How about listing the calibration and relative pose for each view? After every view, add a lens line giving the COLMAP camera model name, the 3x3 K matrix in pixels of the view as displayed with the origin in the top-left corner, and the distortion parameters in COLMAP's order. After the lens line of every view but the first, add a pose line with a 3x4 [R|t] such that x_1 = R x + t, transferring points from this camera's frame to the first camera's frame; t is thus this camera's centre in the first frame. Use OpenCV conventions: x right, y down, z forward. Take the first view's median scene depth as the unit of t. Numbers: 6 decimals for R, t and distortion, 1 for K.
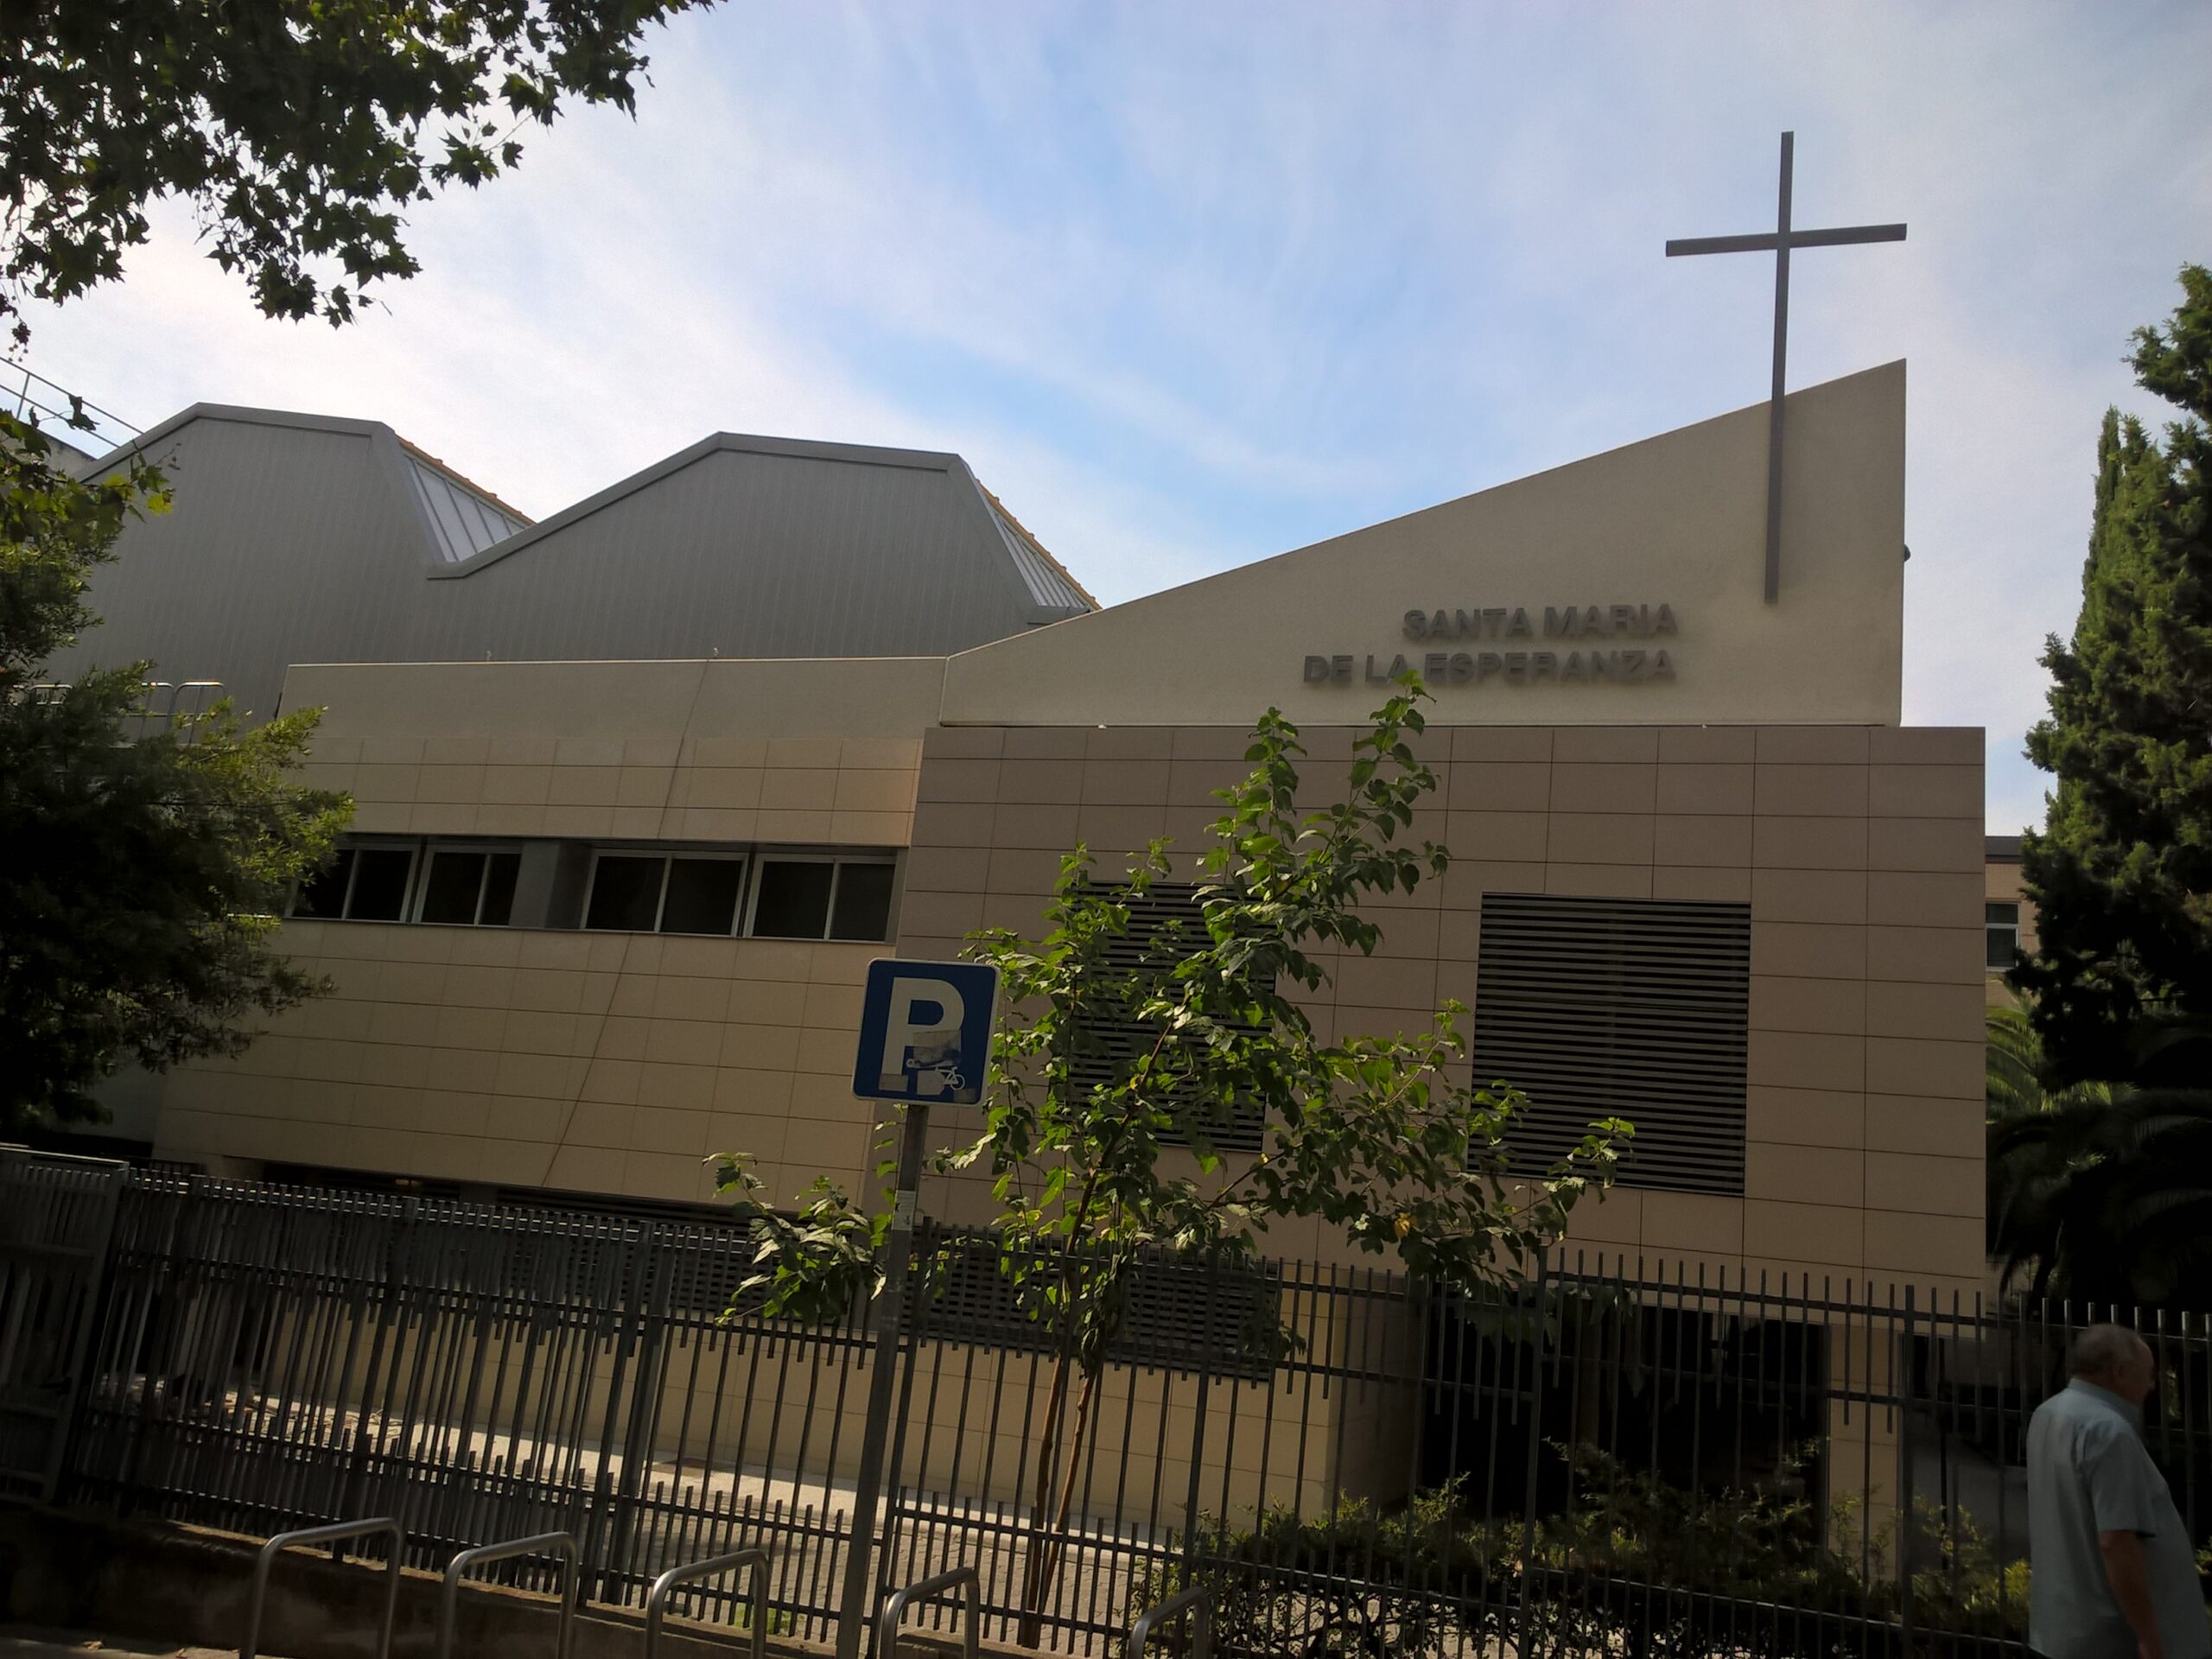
lens RADIAL K [[1782.5, 0, 1146.8], [0, 1782.5, 790.9], [0, 0, 1]] dist [0.097491, -0.142904]
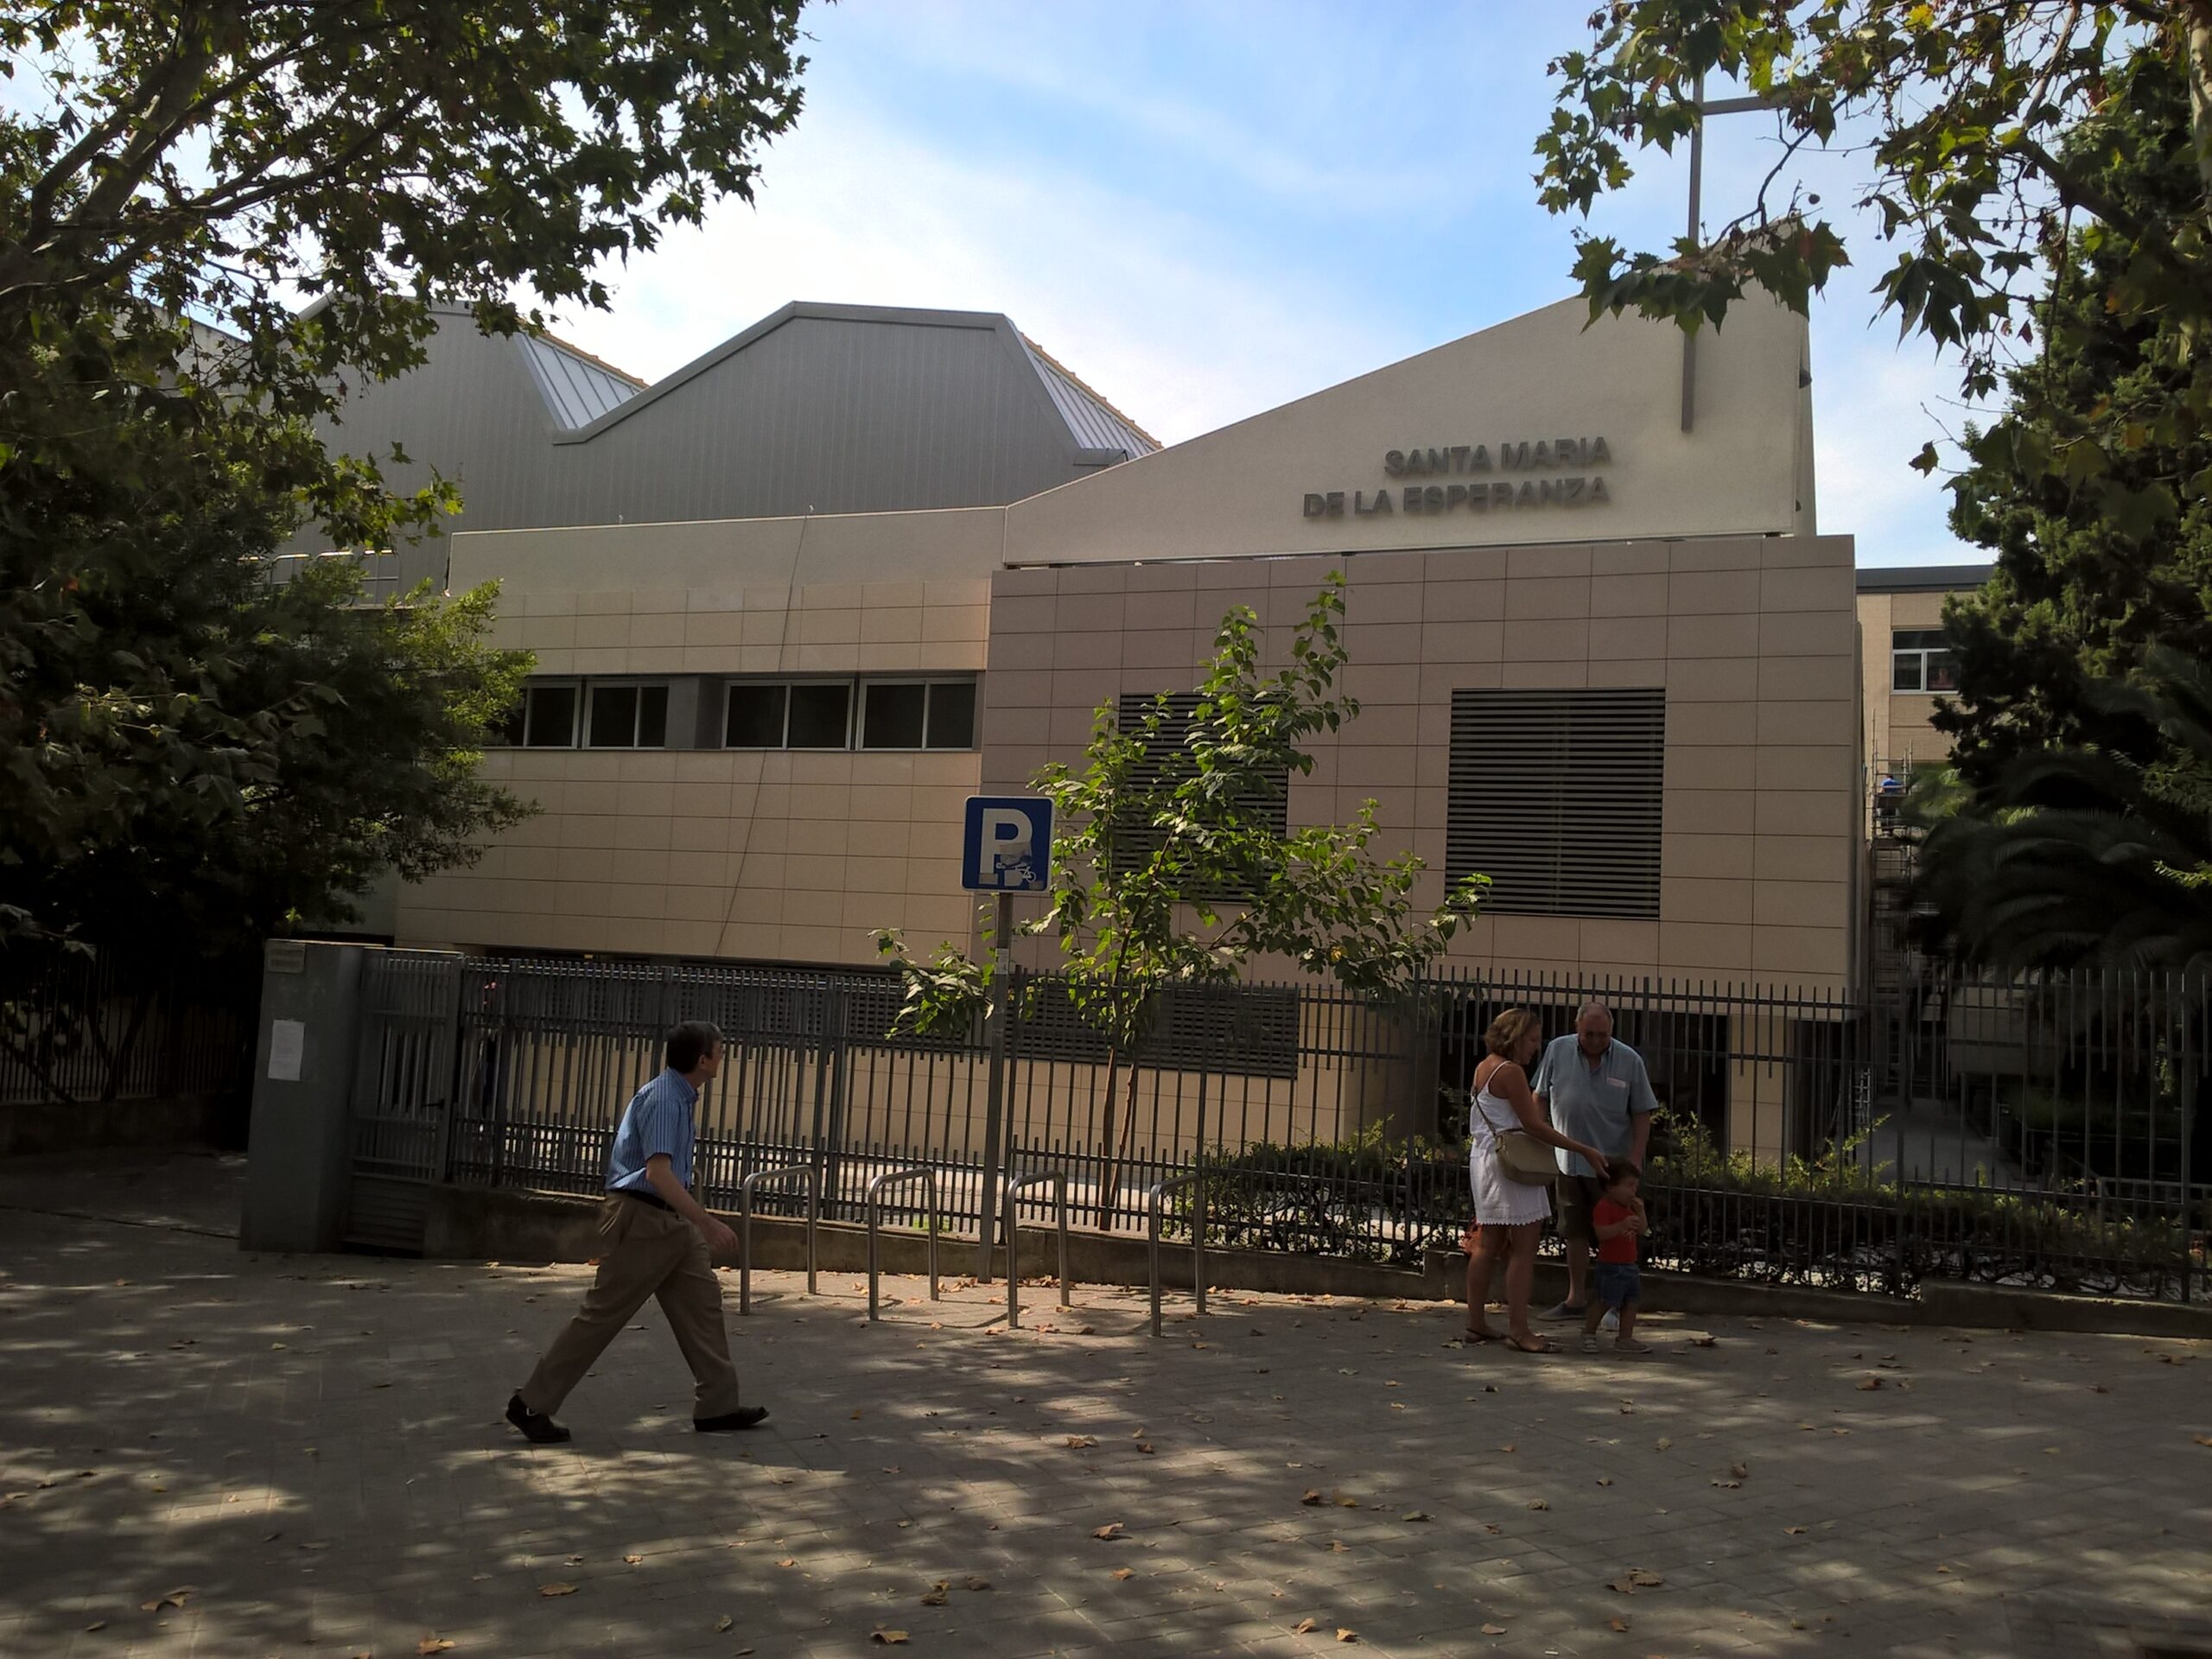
lens RADIAL K [[1815.2, 0, 1106.0], [0, 1815.2, 829.5], [0, 0, 1]] dist [0.094566, 0.002747]
pose [[0.995974, -0.051975, -0.073036, 0.037505], [0.062971, 0.985526, 0.157397, -0.059858], [0.063798, -0.161362, 0.984831, -0.261177]]
